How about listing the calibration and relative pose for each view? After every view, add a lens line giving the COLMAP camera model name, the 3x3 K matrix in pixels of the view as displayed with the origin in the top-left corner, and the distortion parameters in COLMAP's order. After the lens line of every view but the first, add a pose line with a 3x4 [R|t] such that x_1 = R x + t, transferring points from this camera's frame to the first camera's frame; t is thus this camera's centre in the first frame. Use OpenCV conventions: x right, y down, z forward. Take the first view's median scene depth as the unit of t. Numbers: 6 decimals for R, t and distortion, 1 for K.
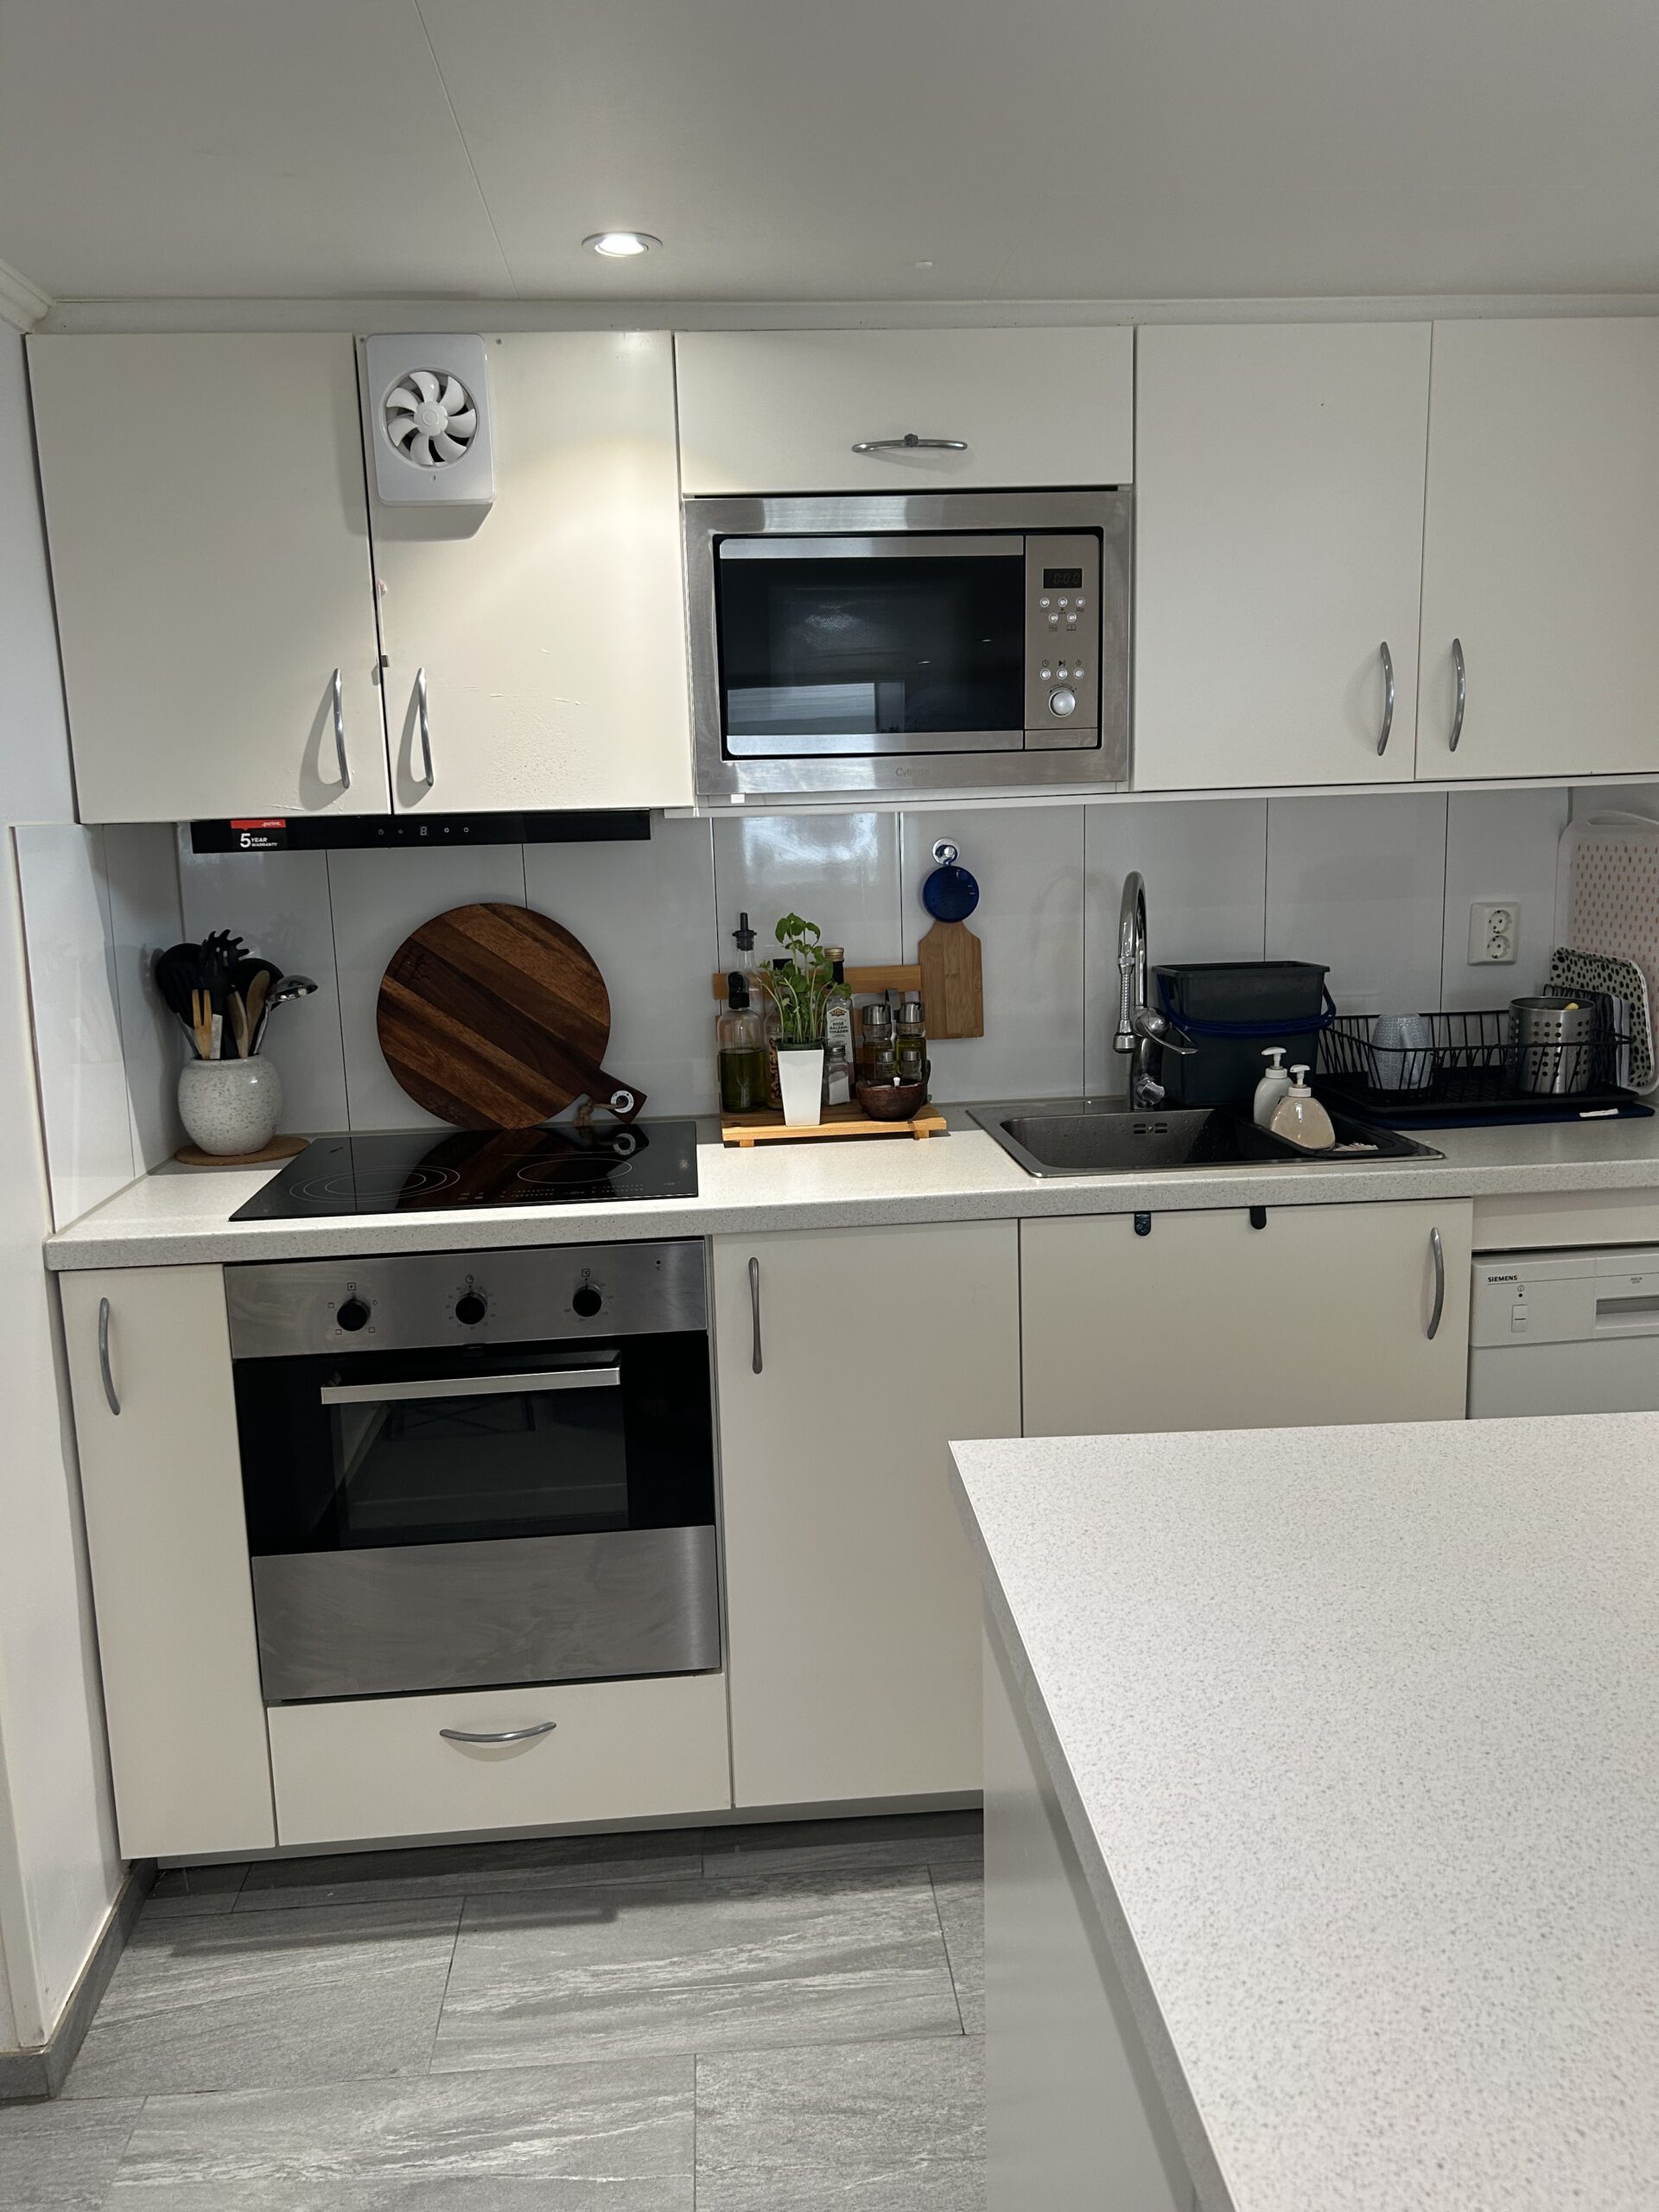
lens RADIAL K [[1774.9, 0, 829.5], [0, 1774.9, 1106.0], [0, 0, 1]] dist [0.042787, -0.164437]
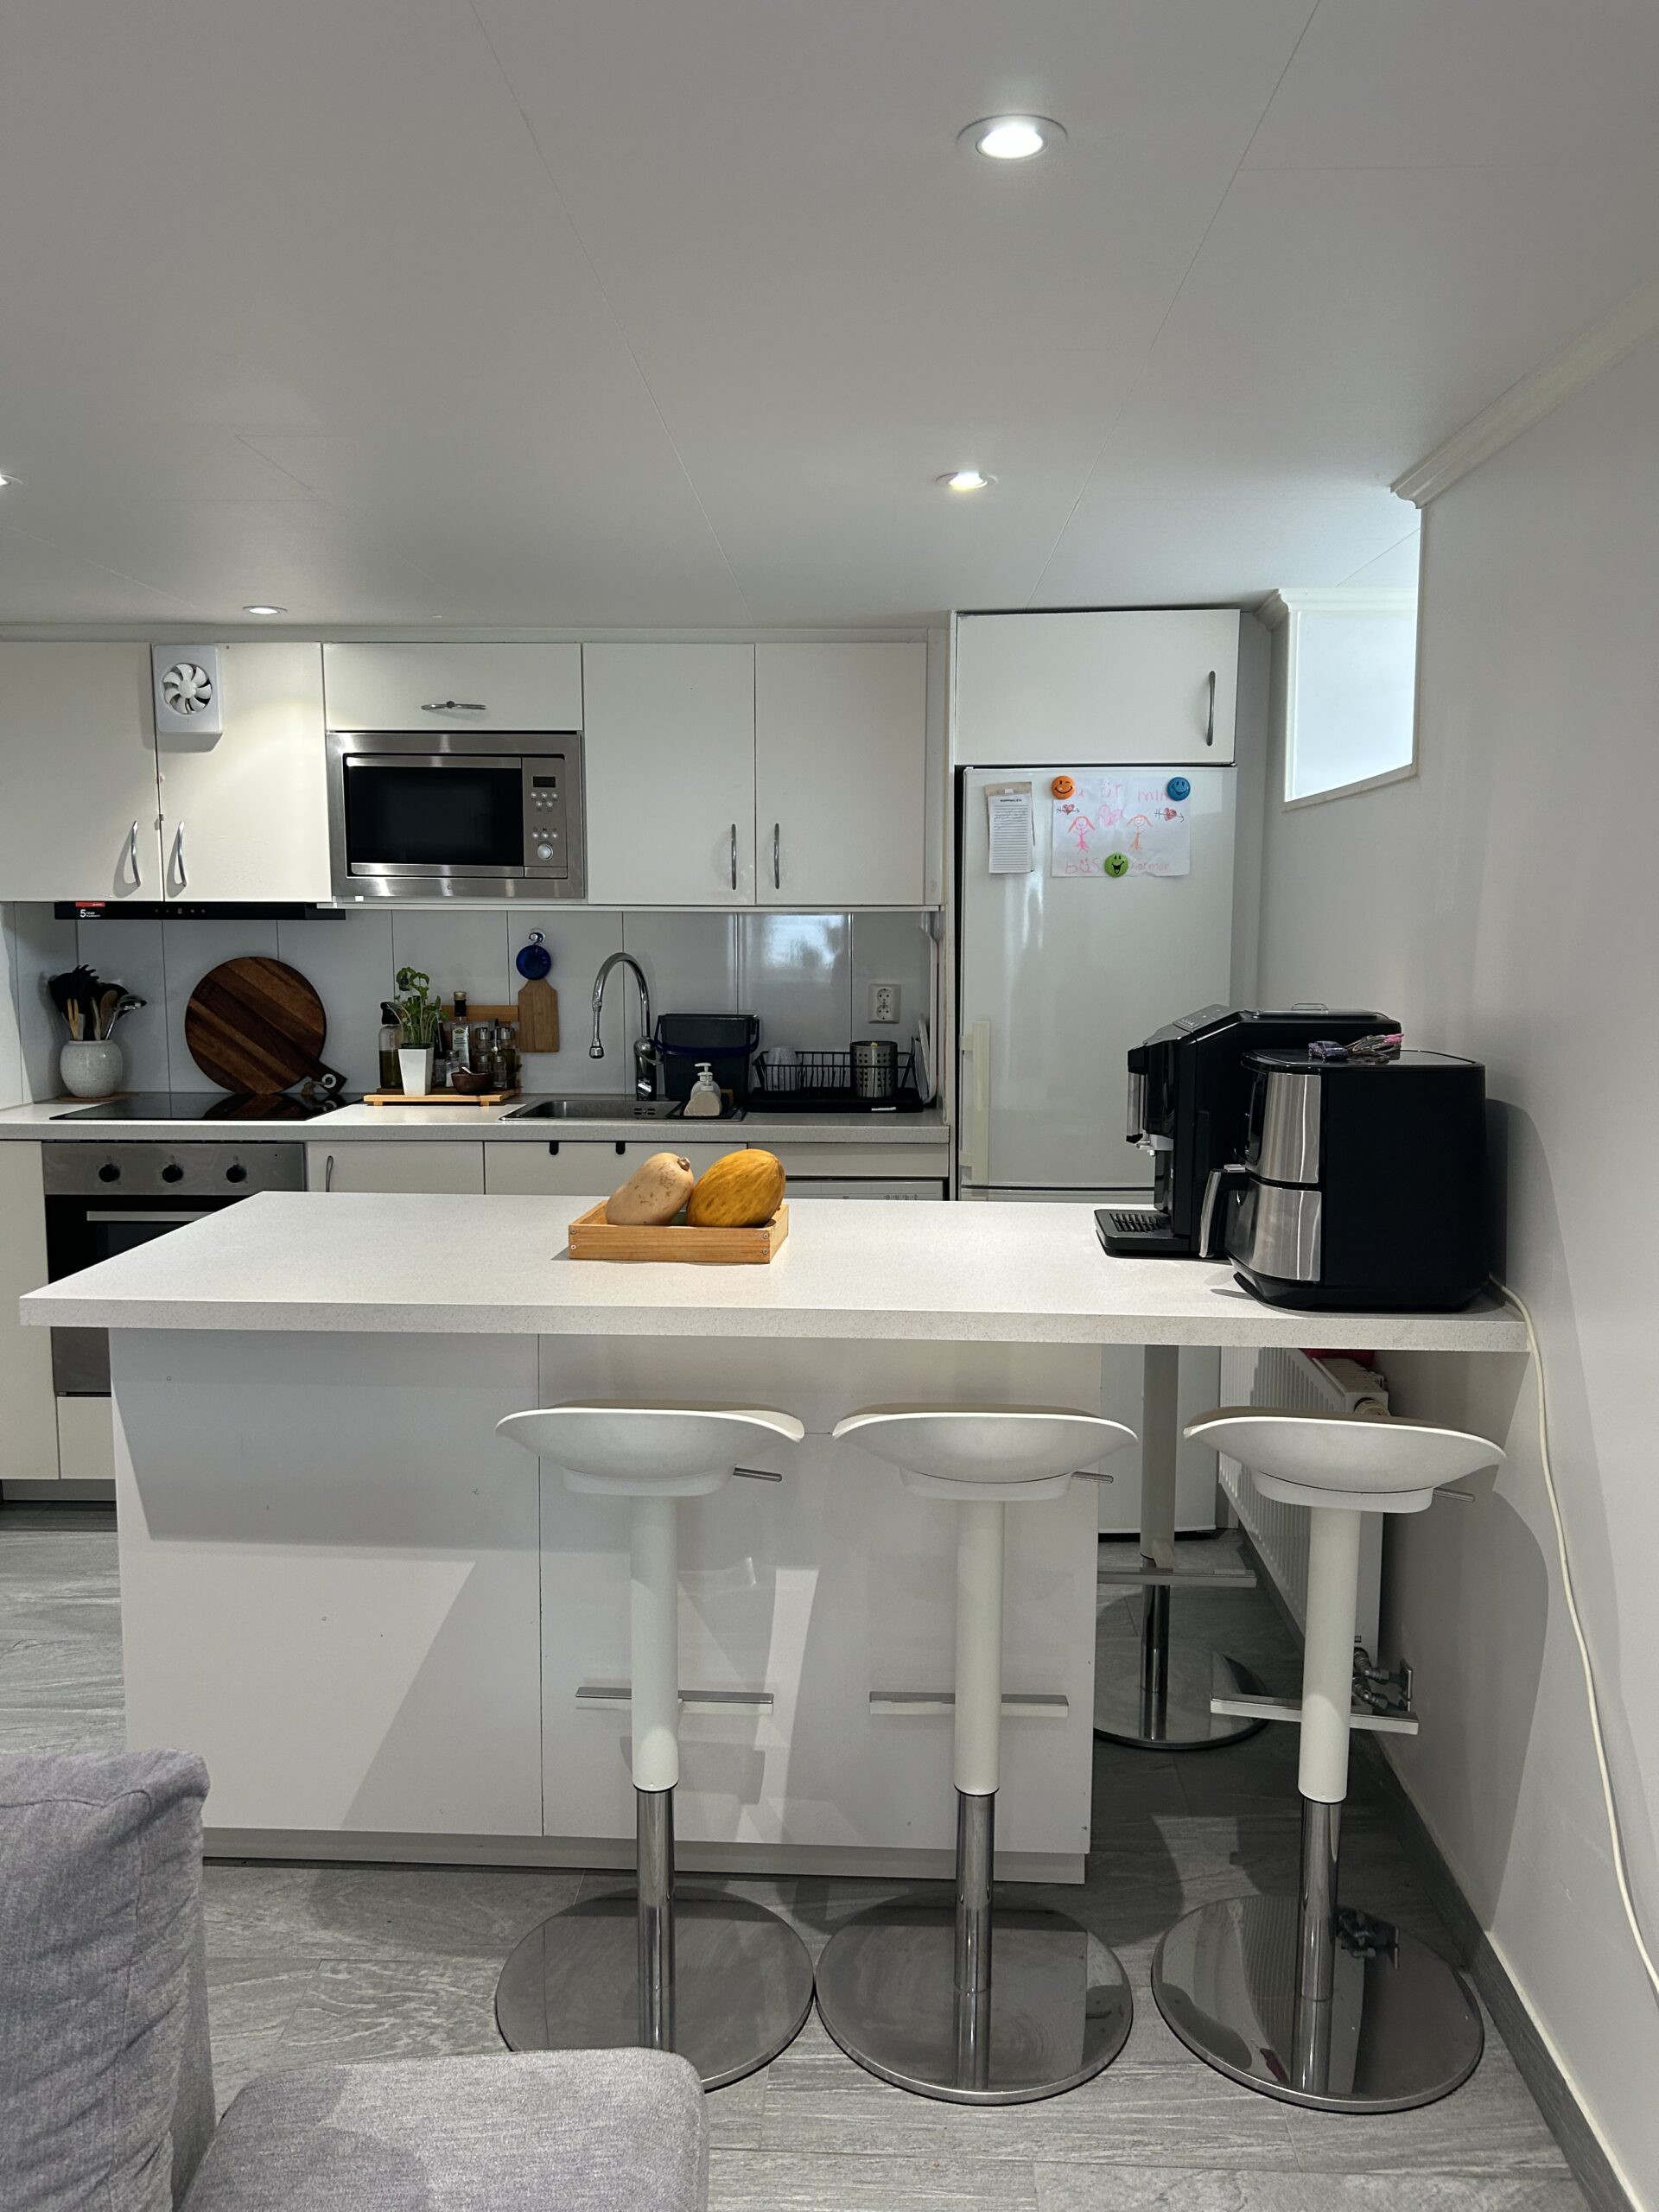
lens RADIAL K [[1716.6, 0, 829.5], [0, 1716.6, 1106.0], [0, 0, 1]] dist [0.041386, -0.244504]
pose [[0.996144, 0.045853, -0.074802, 0.546757], [-0.049833, 0.997391, -0.052233, 0.095219], [0.072211, 0.055759, 0.995830, -0.641158]]
